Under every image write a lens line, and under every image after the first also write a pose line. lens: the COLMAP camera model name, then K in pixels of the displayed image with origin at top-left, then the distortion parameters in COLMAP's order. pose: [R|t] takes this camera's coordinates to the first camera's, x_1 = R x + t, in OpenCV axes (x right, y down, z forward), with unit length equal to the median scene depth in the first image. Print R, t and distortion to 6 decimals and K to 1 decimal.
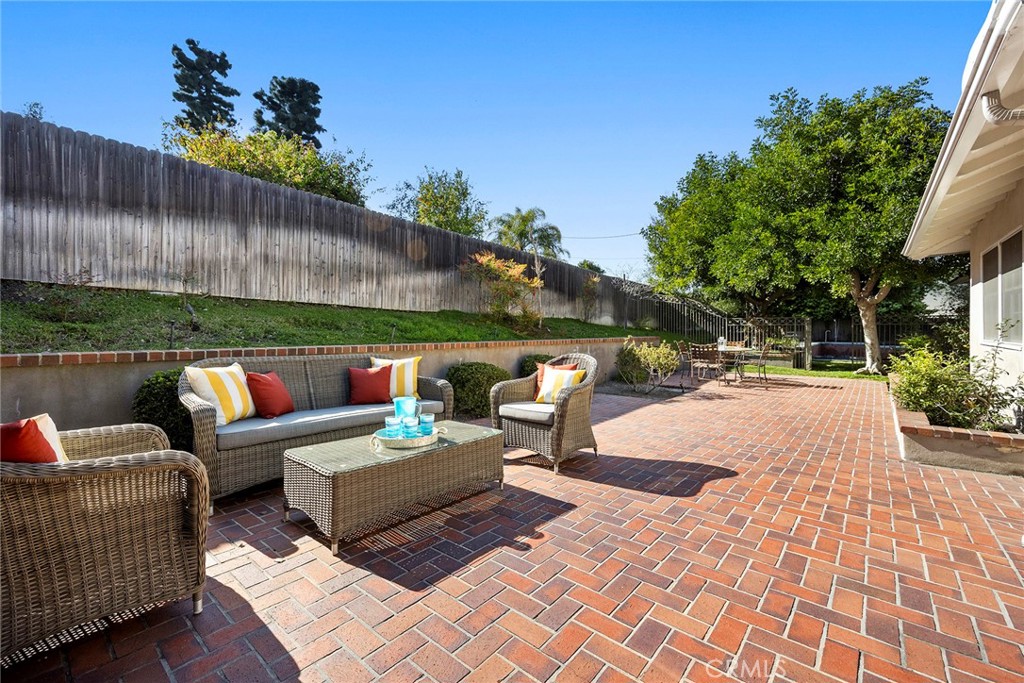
lens RADIAL K [[421.1, 0, 511.5], [0, 421.1, 327.4], [0, 0, 1]] dist [-0.001801, -0.000318]
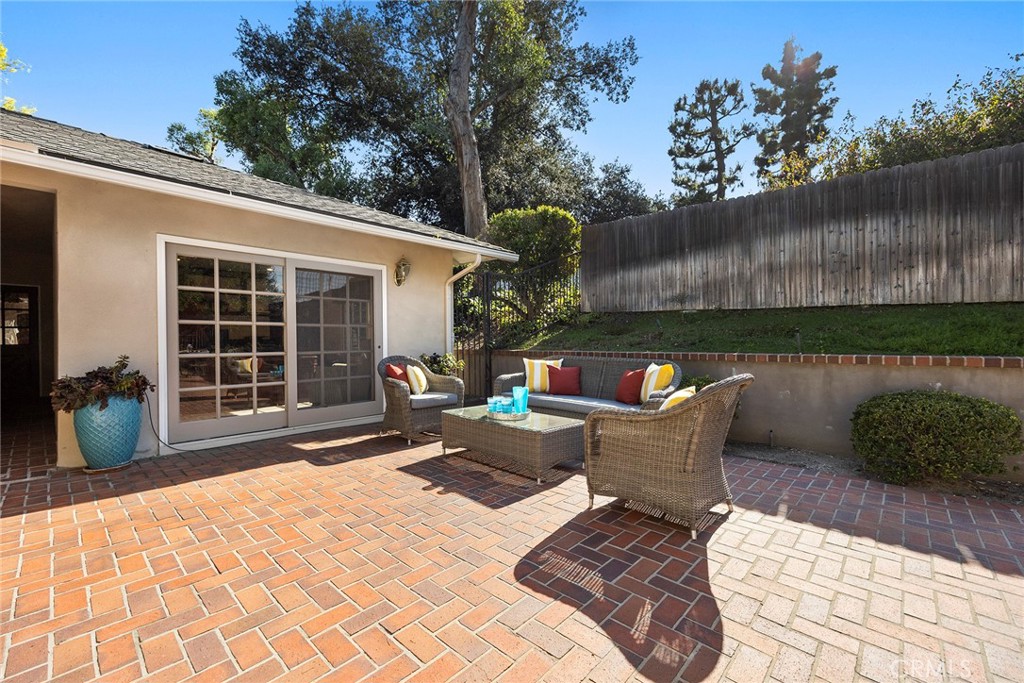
lens RADIAL K [[421.1, 0, 511.5], [0, 421.1, 327.4], [0, 0, 1]] dist [-0.001801, -0.000318]
pose [[-0.037132, -0.036726, -0.998635, 1.080307], [0.013486, 0.999215, -0.037249, 0.025184], [0.999219, -0.014850, -0.036607, 0.994022]]
